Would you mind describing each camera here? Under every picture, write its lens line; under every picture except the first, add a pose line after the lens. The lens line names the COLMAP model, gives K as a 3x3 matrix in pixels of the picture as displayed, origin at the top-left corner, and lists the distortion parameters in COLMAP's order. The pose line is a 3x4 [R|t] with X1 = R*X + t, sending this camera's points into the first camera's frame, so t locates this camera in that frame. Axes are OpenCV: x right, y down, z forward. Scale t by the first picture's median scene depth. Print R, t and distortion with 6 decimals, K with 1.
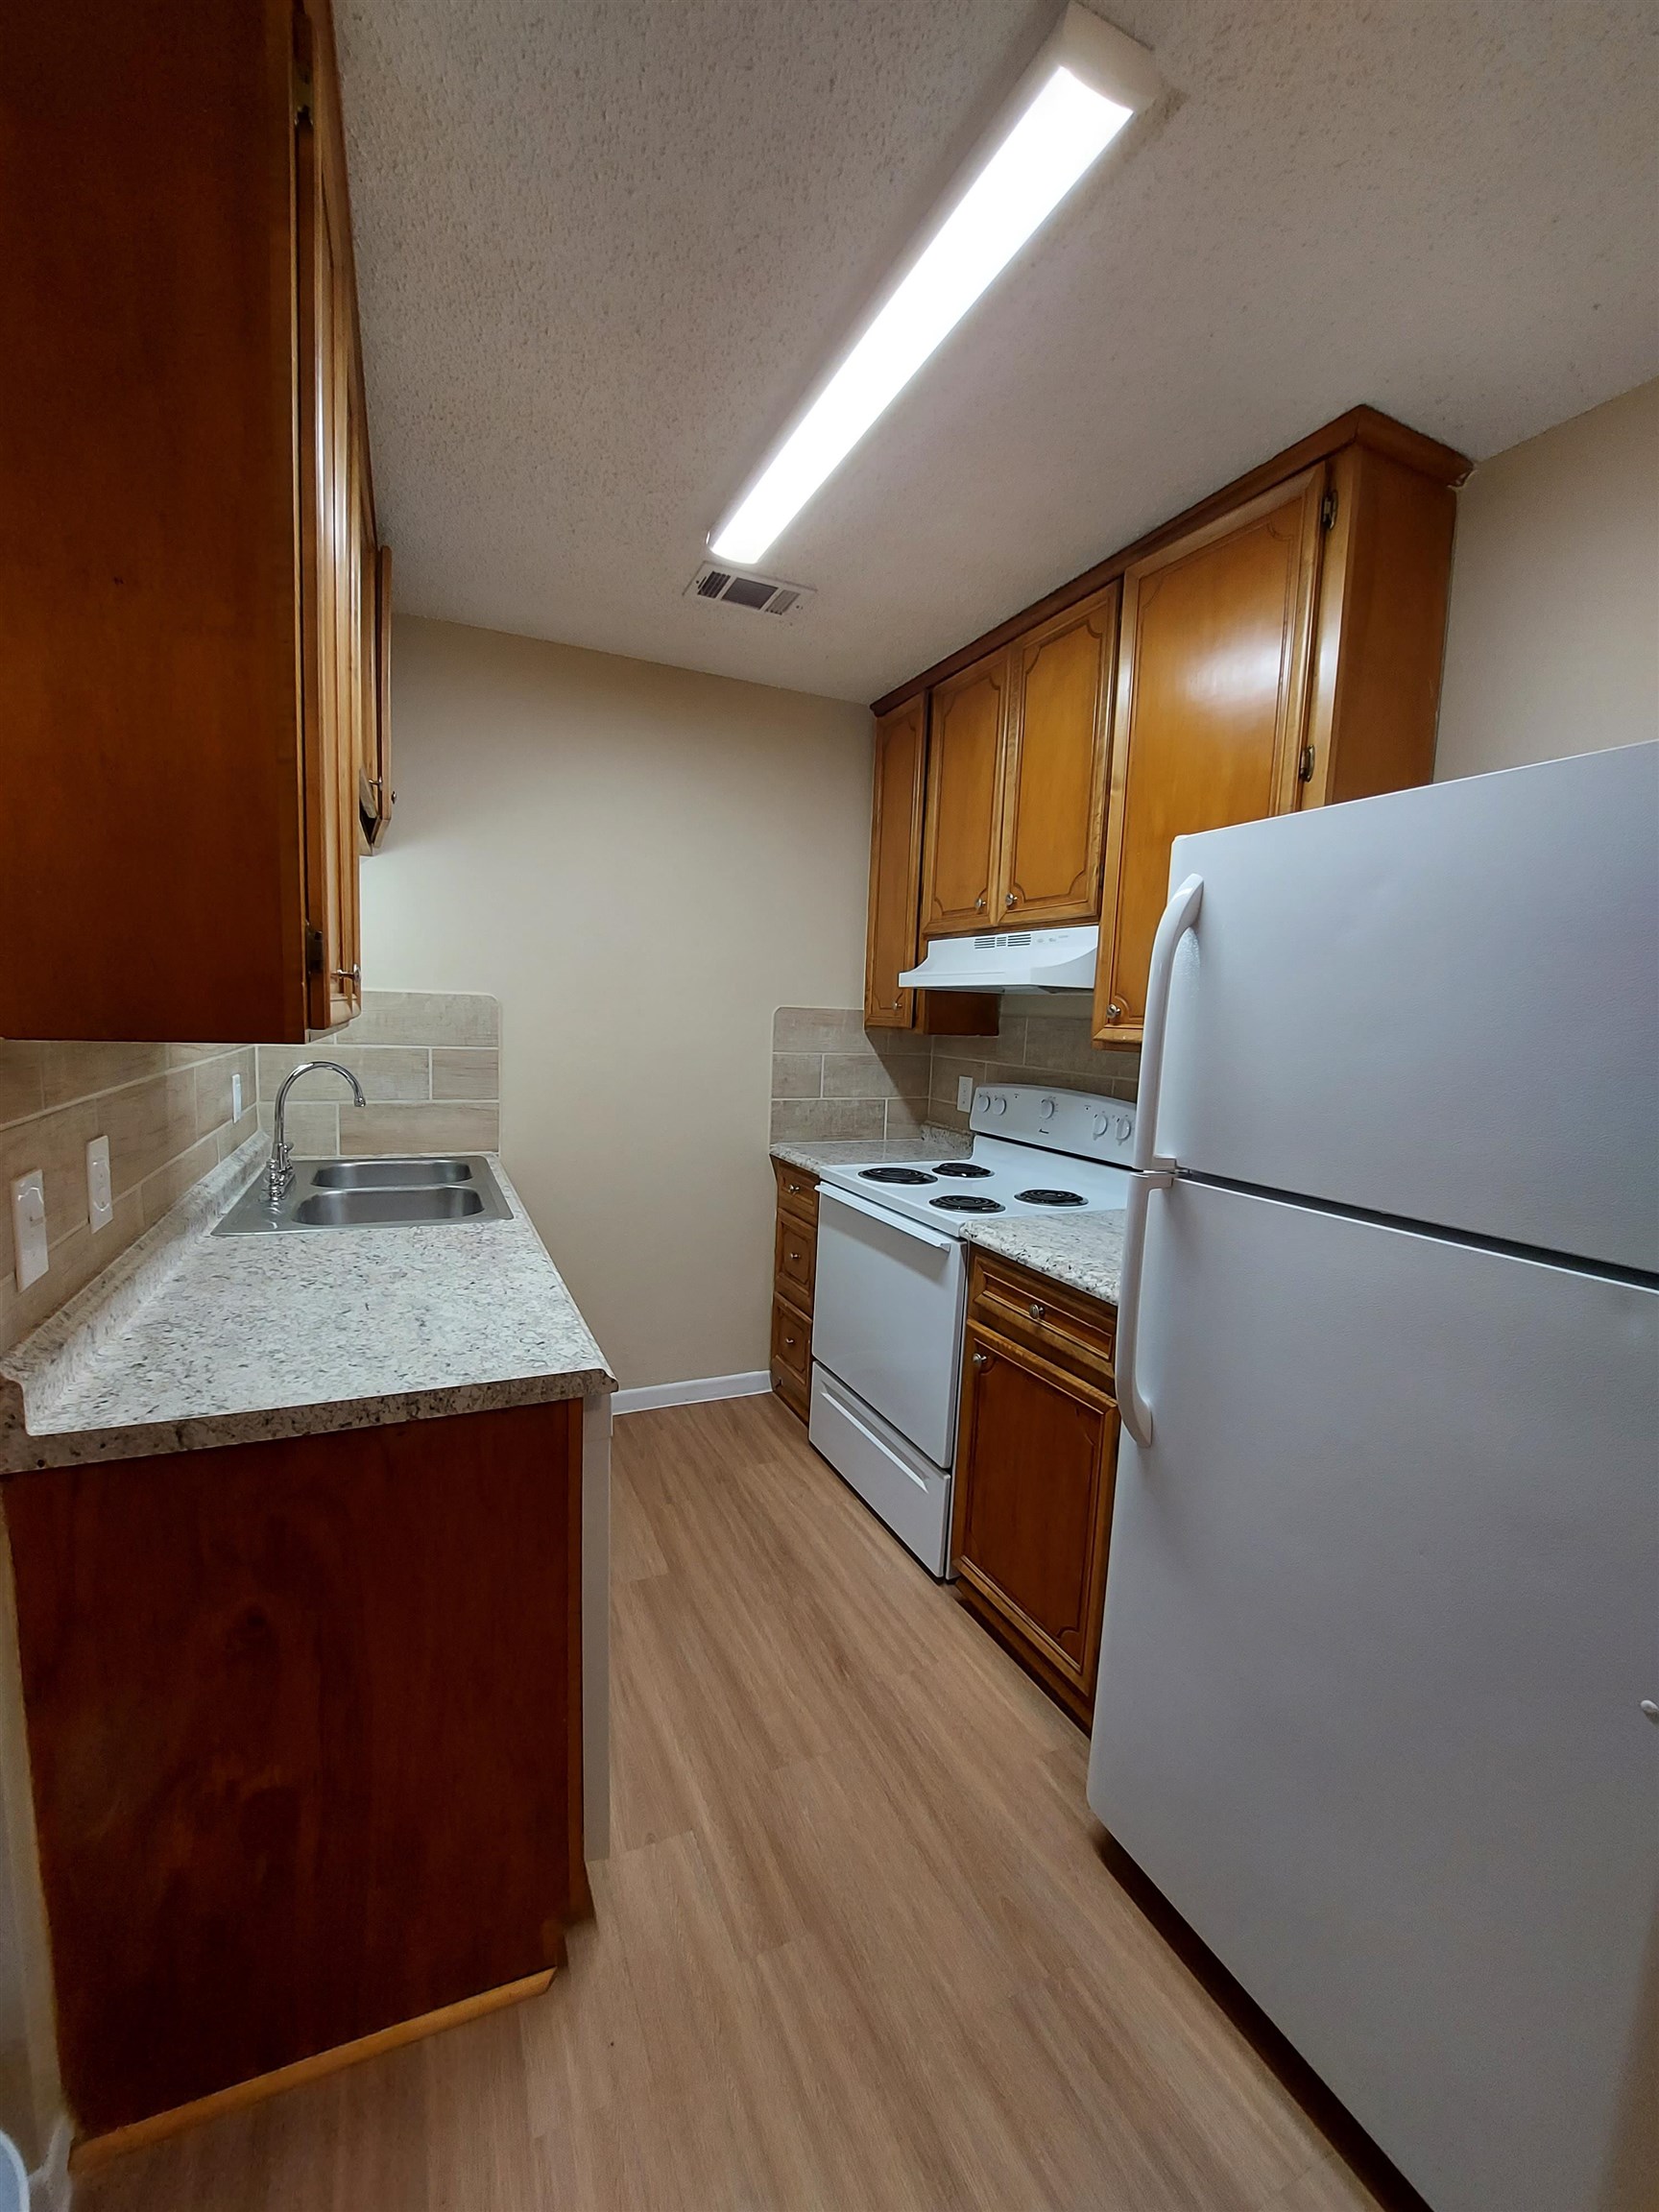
lens RADIAL K [[887.2, 0, 821.3], [0, 887.2, 1105.8], [0, 0, 1]] dist [-0.017081, 0.000105]
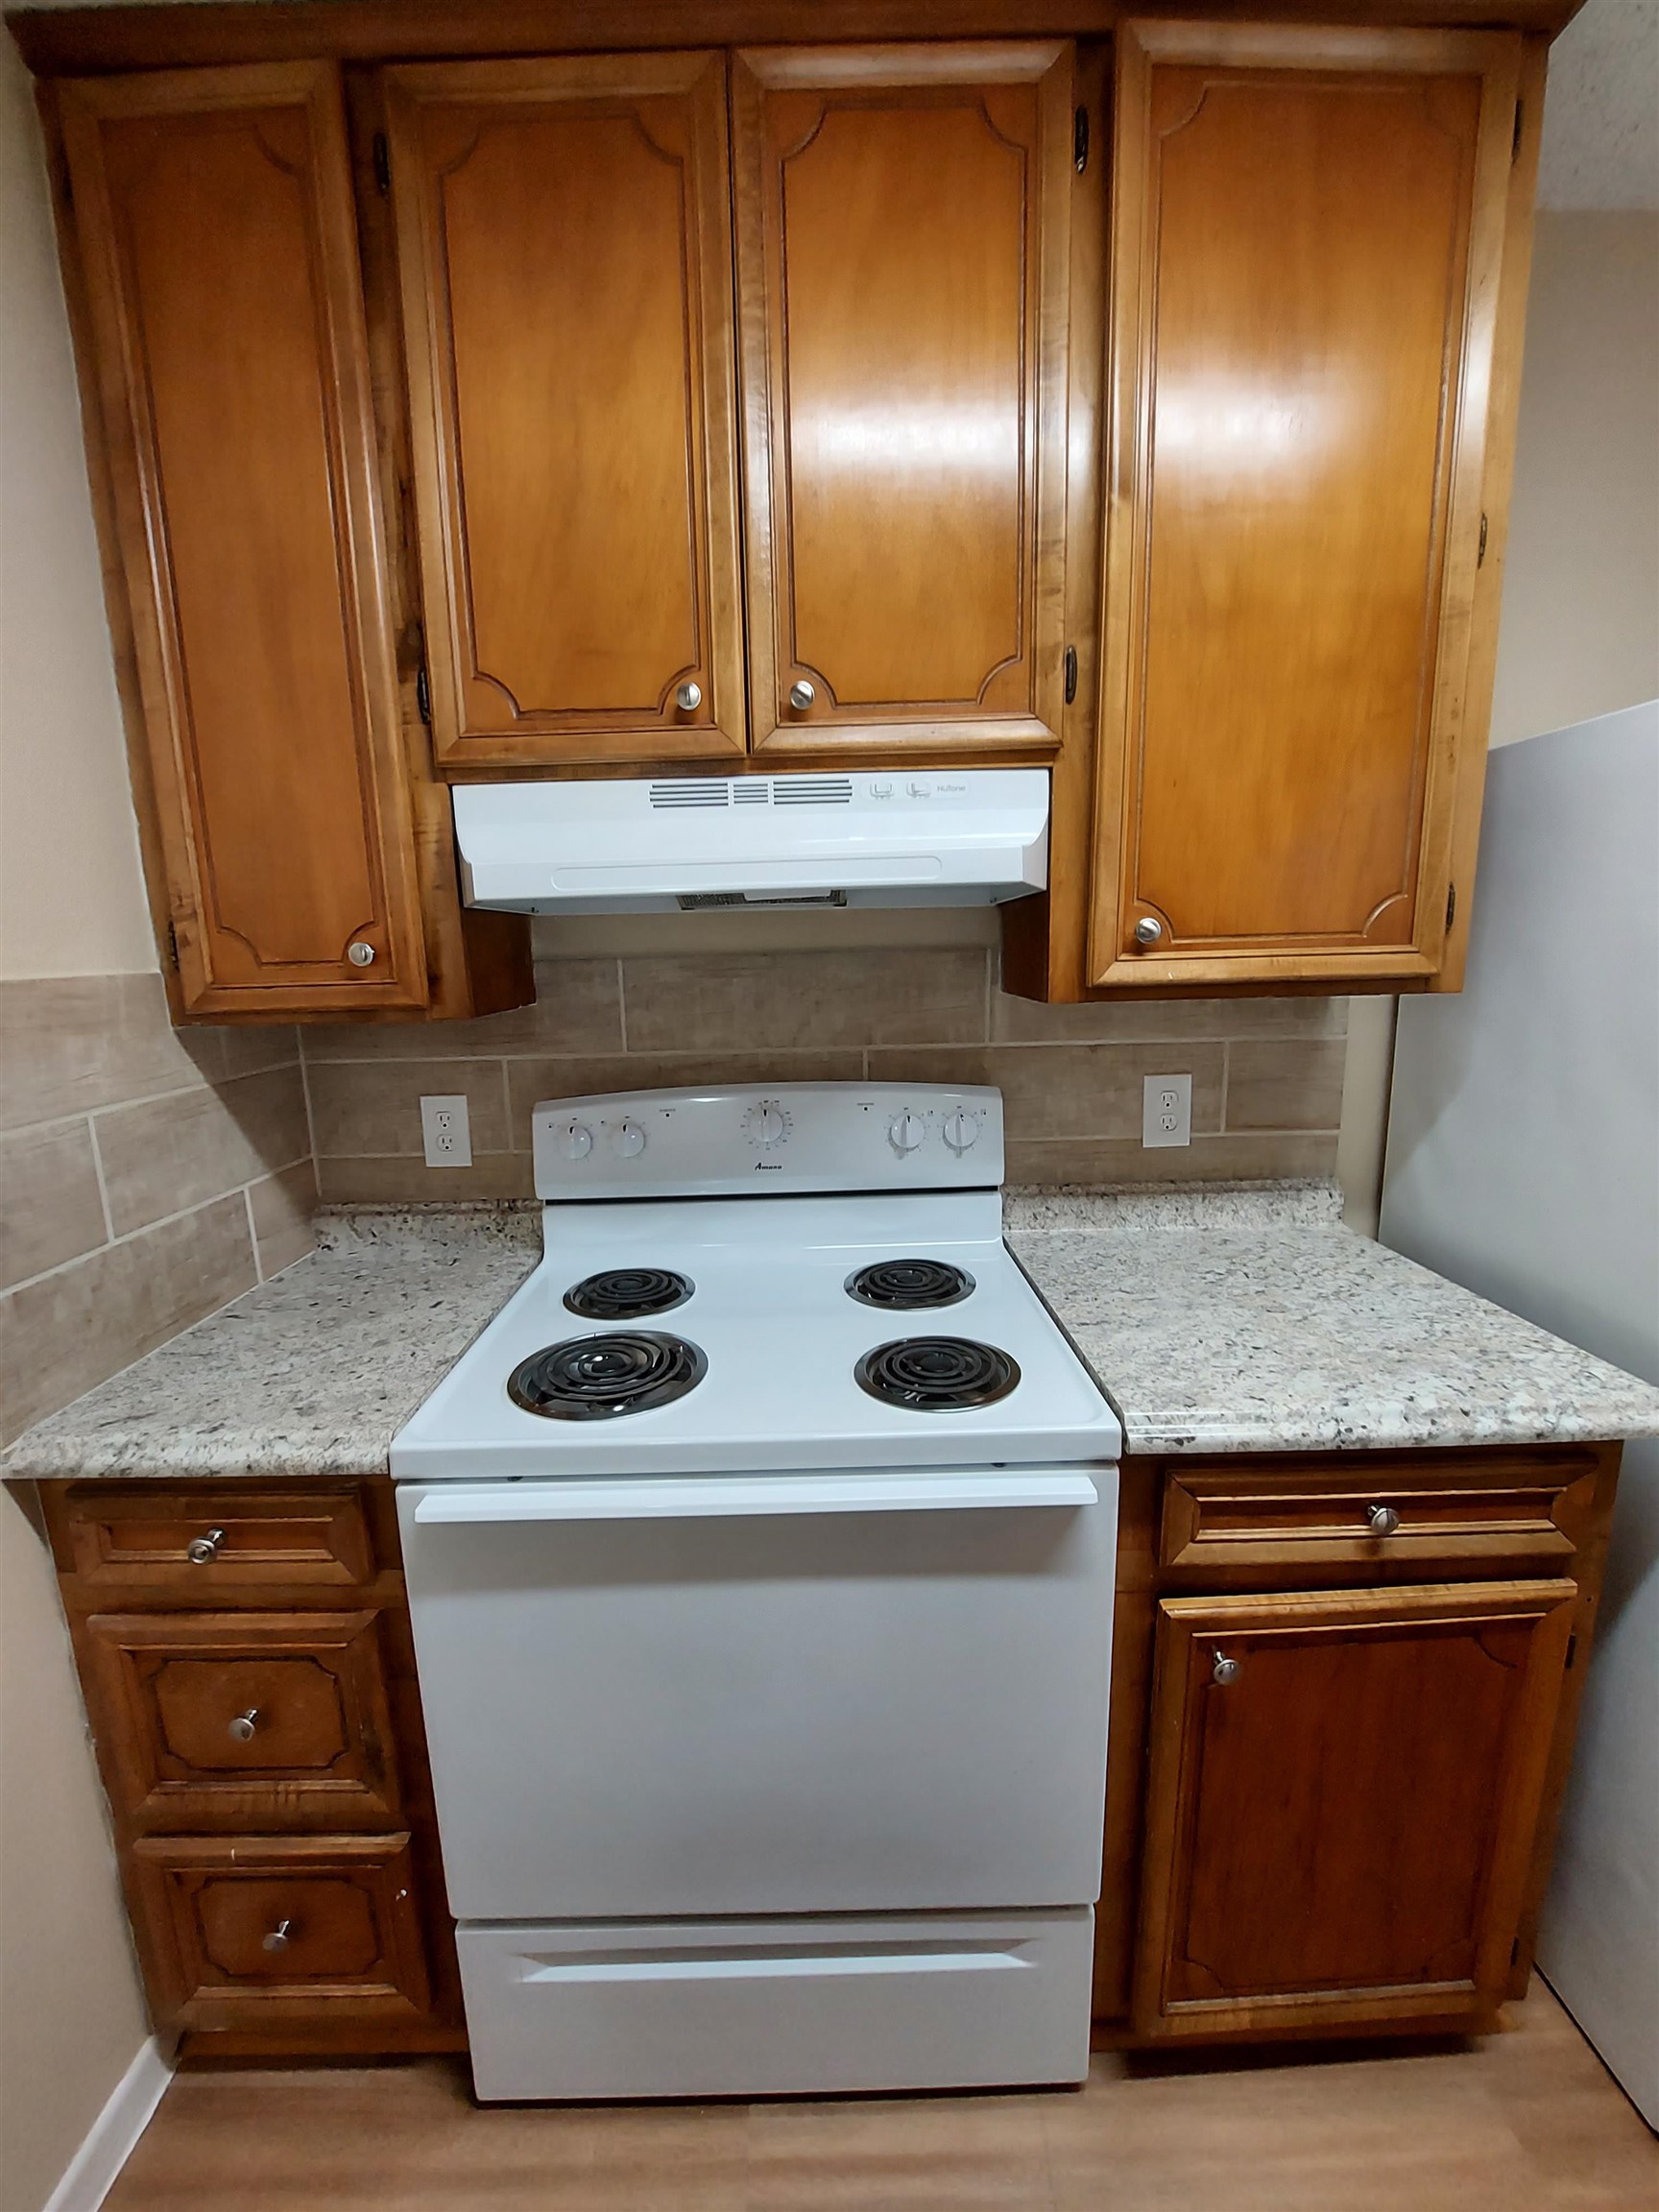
lens RADIAL K [[887.2, 0, 816.7], [0, 887.2, 1103.2], [0, 0, 1]] dist [-0.017081, 0.000105]
pose [[0.423309, -0.209823, 0.881354, -0.189278], [0.142247, 0.976139, 0.164068, -0.086248], [-0.894749, 0.055919, 0.443055, 0.673479]]
